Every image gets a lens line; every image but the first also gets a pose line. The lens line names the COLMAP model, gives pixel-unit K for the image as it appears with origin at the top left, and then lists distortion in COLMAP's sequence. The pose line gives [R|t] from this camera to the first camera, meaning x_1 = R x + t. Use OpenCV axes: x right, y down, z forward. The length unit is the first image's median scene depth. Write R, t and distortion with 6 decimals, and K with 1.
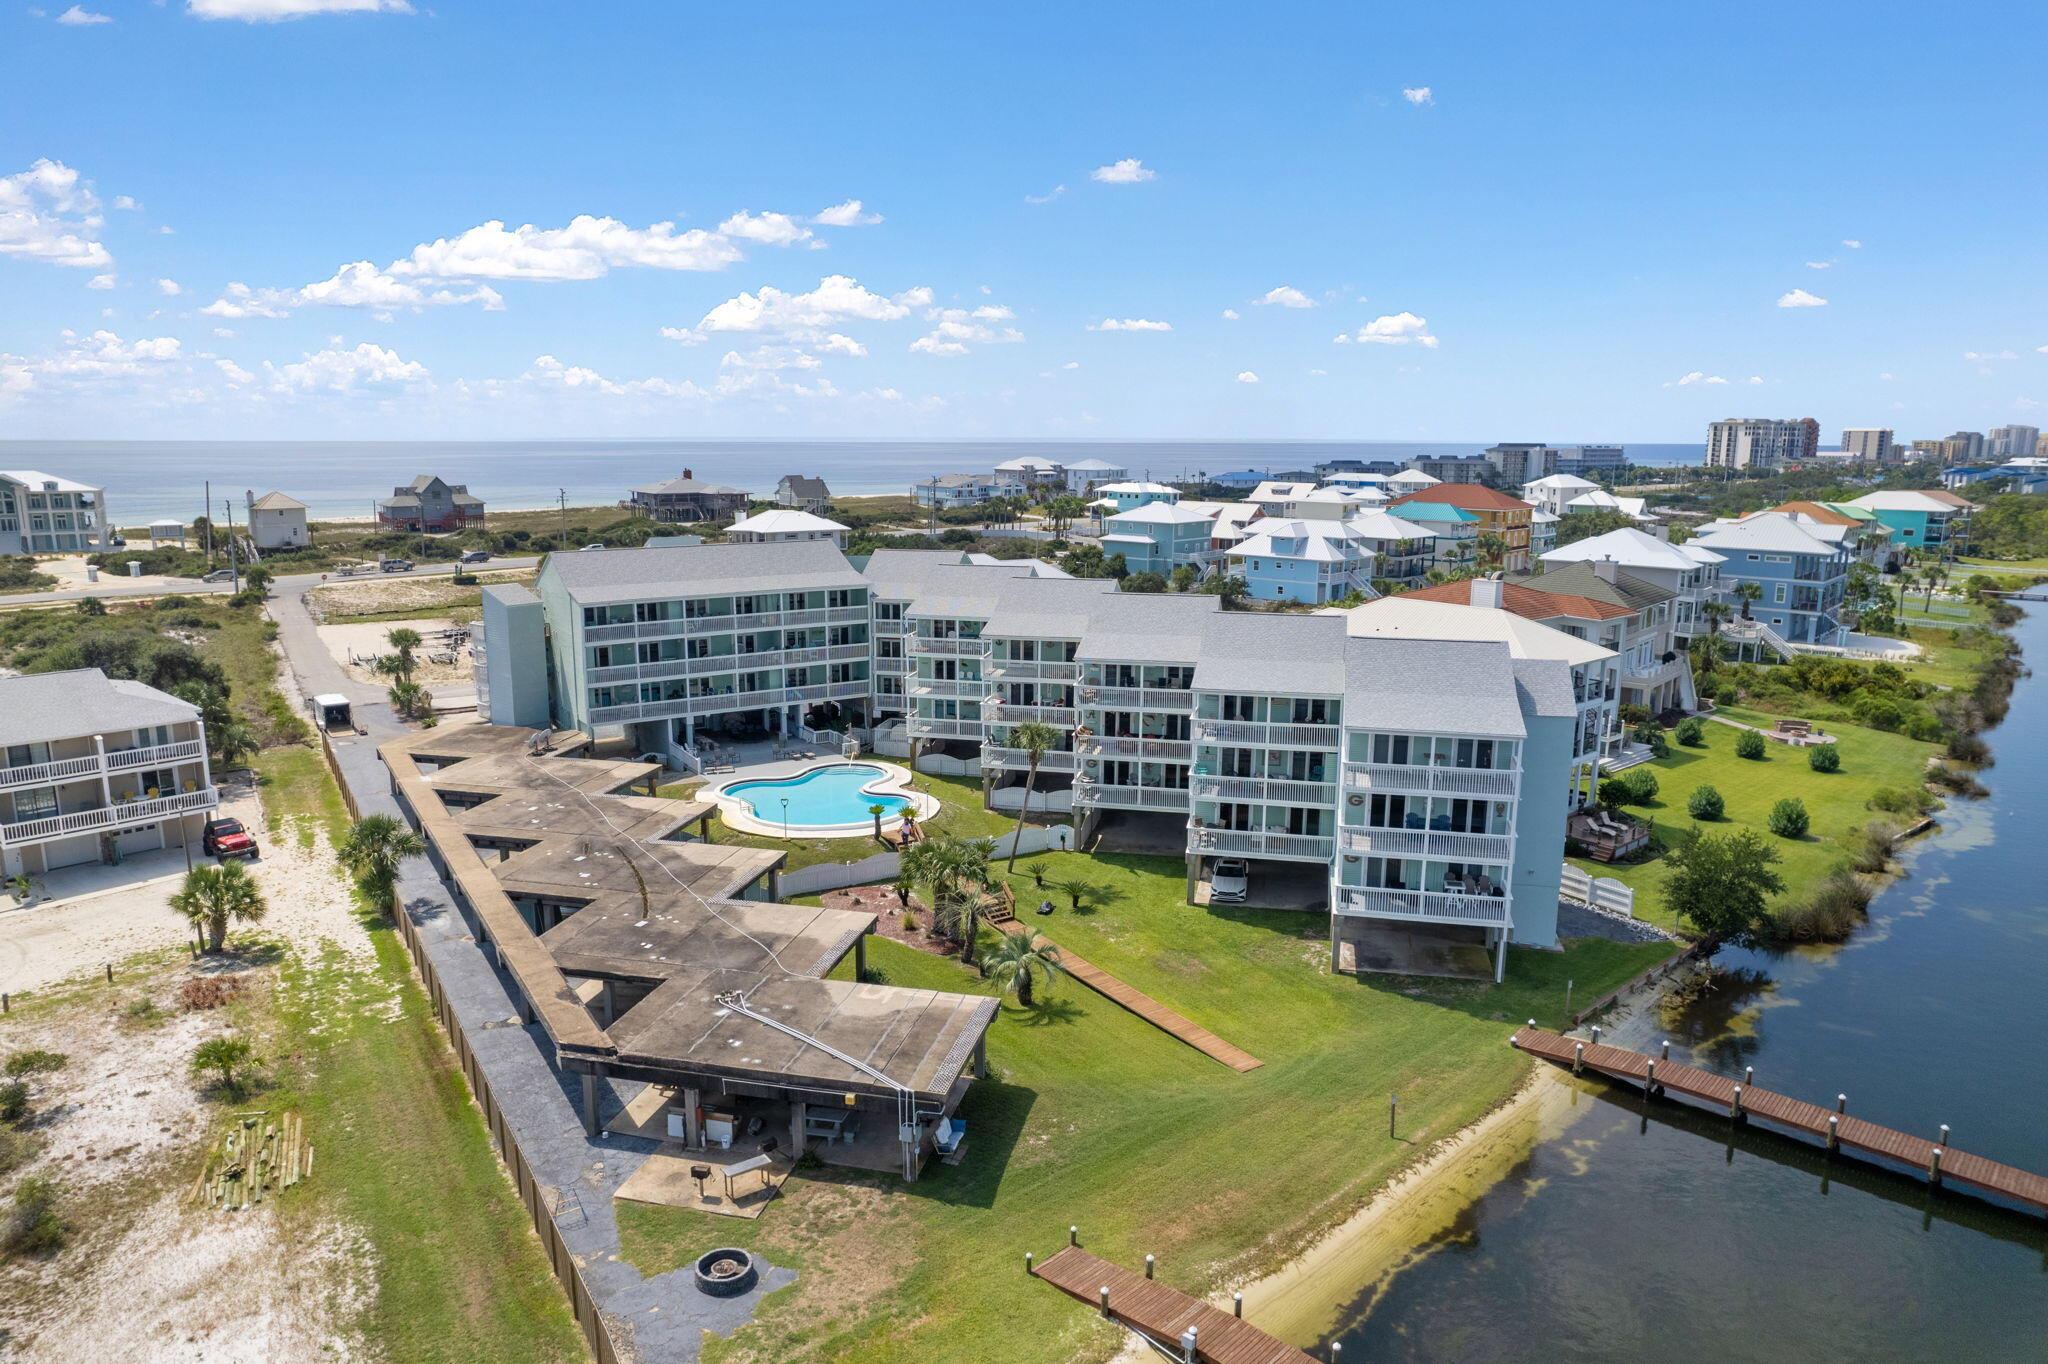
lens RADIAL K [[1282.2, 0, 1024.0], [0, 1282.2, 682.0], [0, 0, 1]] dist [-0.080262, 0.057569]
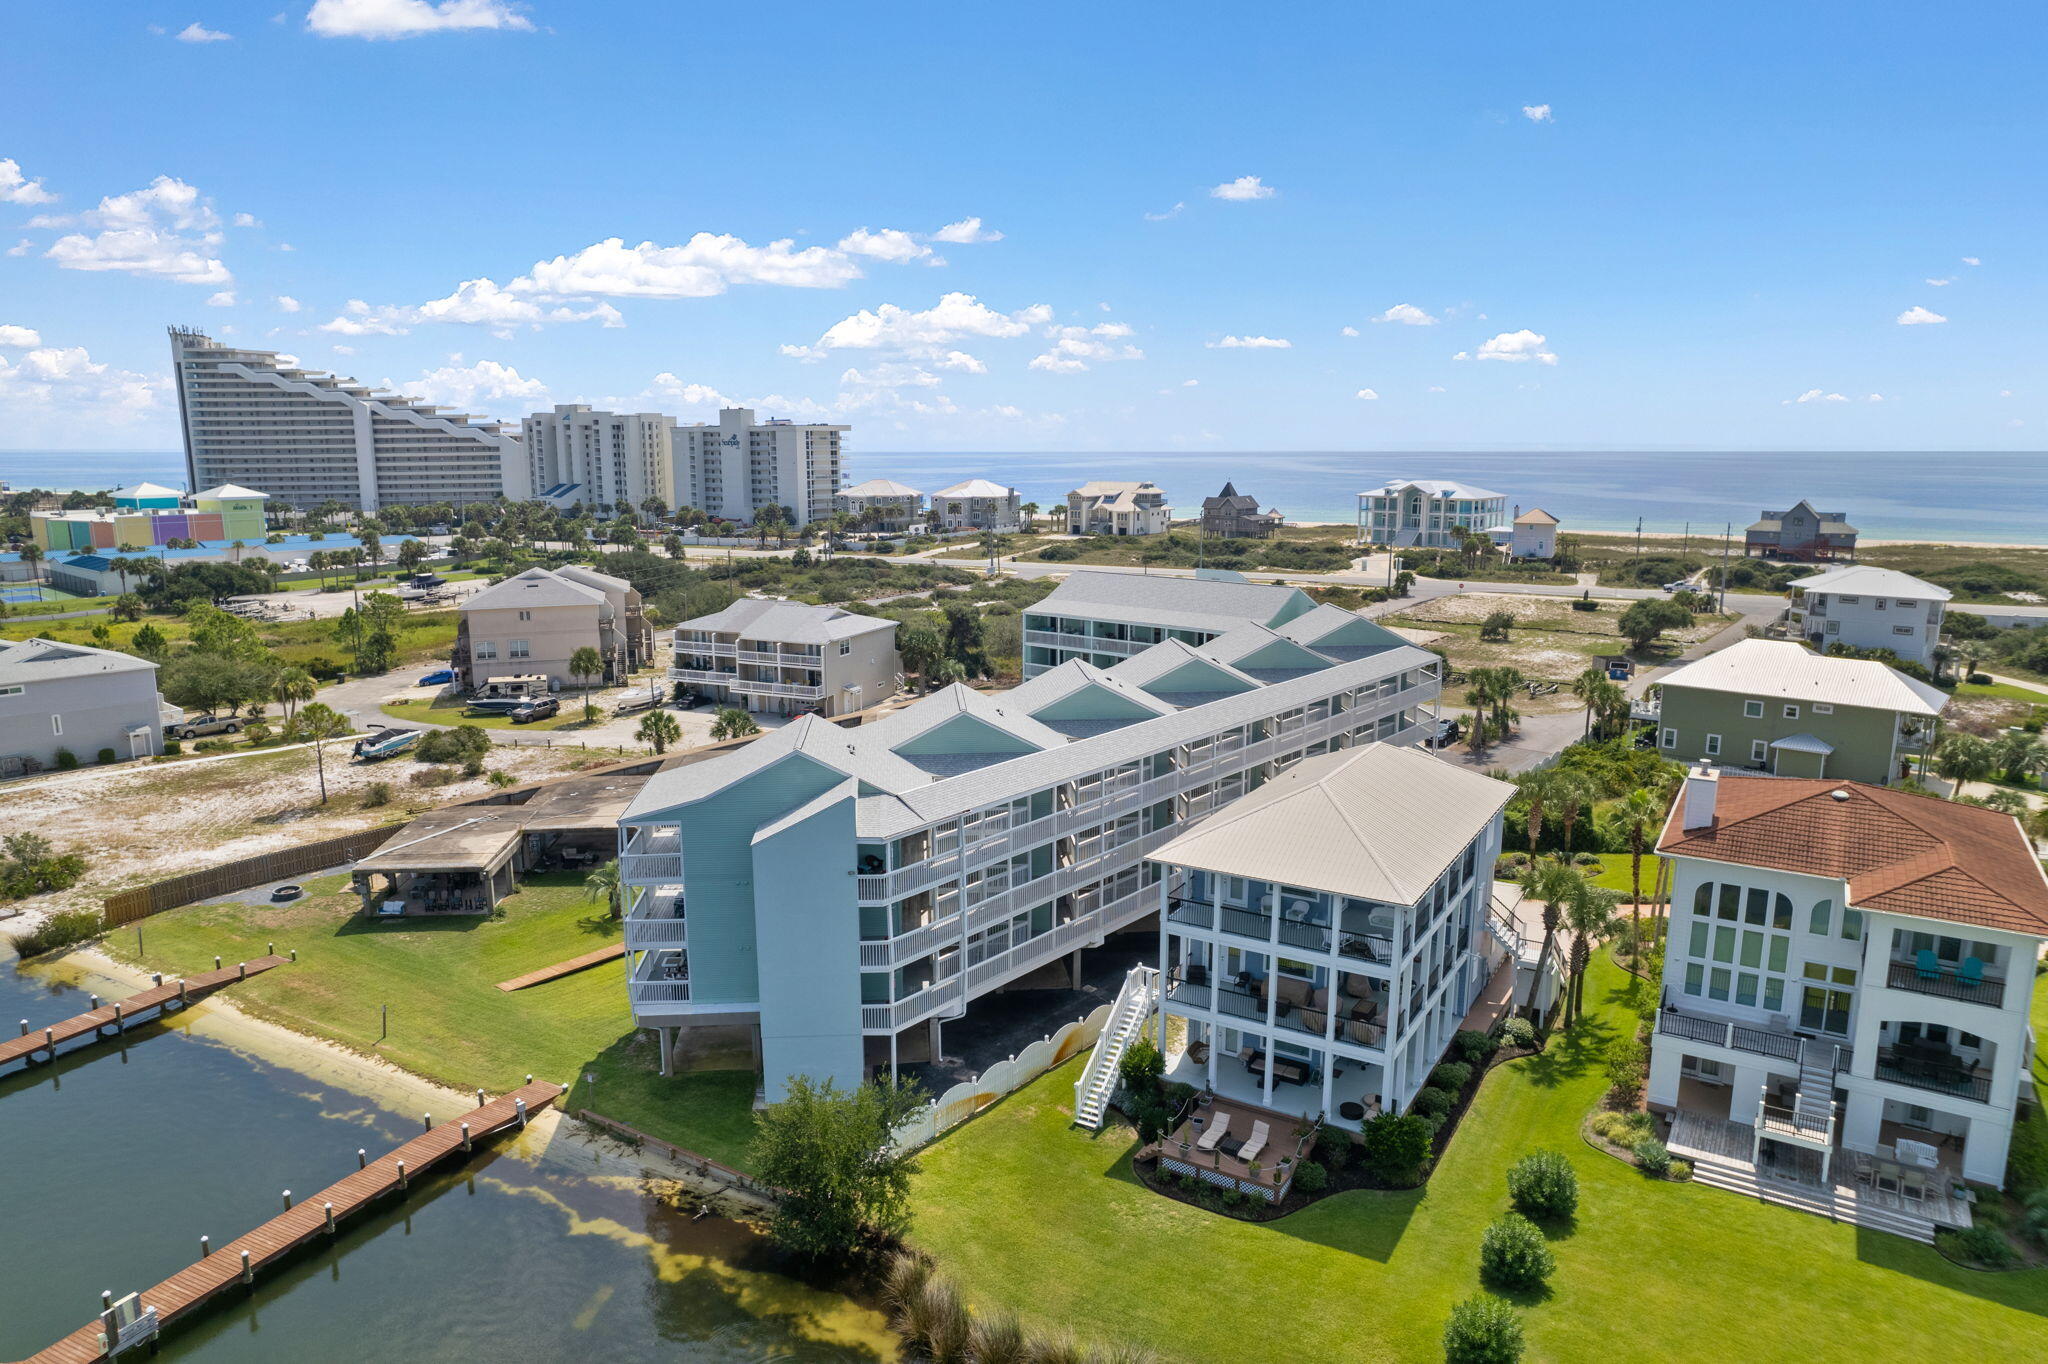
lens RADIAL K [[1352.6, 0, 1080.8], [0, 1352.6, 690.1], [0, 0, 1]] dist [-0.001190, -0.001694]
pose [[0.314651, 0.172094, -0.933476, 1.305039], [-0.181280, 0.976221, 0.118870, -0.215055], [0.931736, 0.131818, 0.338367, 0.845867]]
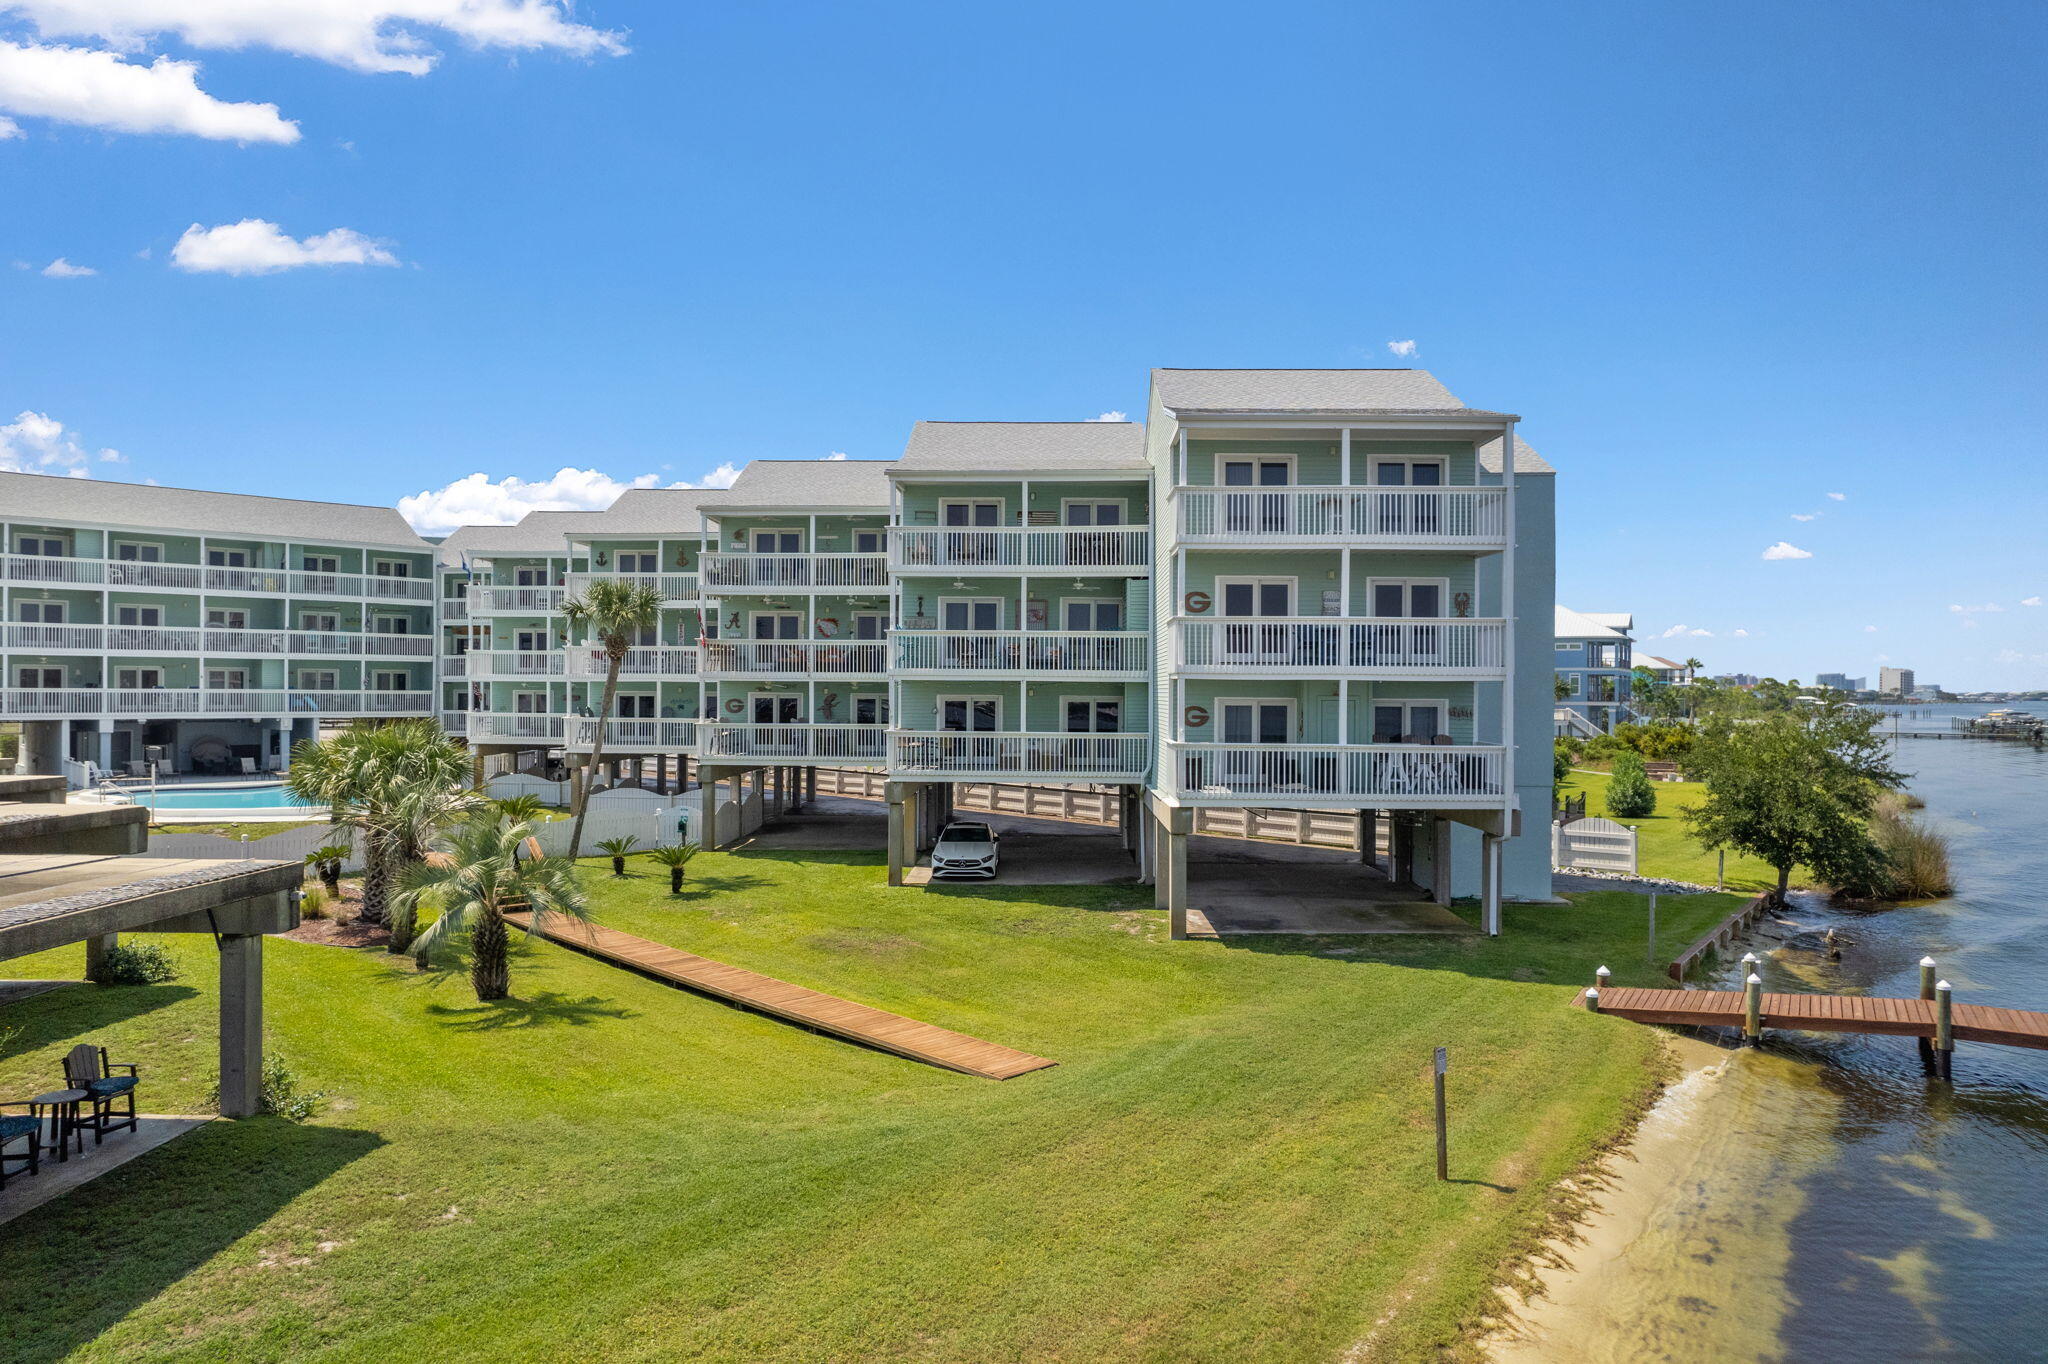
lens RADIAL K [[1292.8, 0, 1024.0], [0, 1292.8, 682.0], [0, 0, 1]] dist [-0.047838, 0.001510]
pose [[0.979720, 0.006261, 0.200274, 0.077986], [0.031274, 0.982484, -0.183705, 0.204160], [-0.197916, 0.186243, 0.962363, 0.471286]]
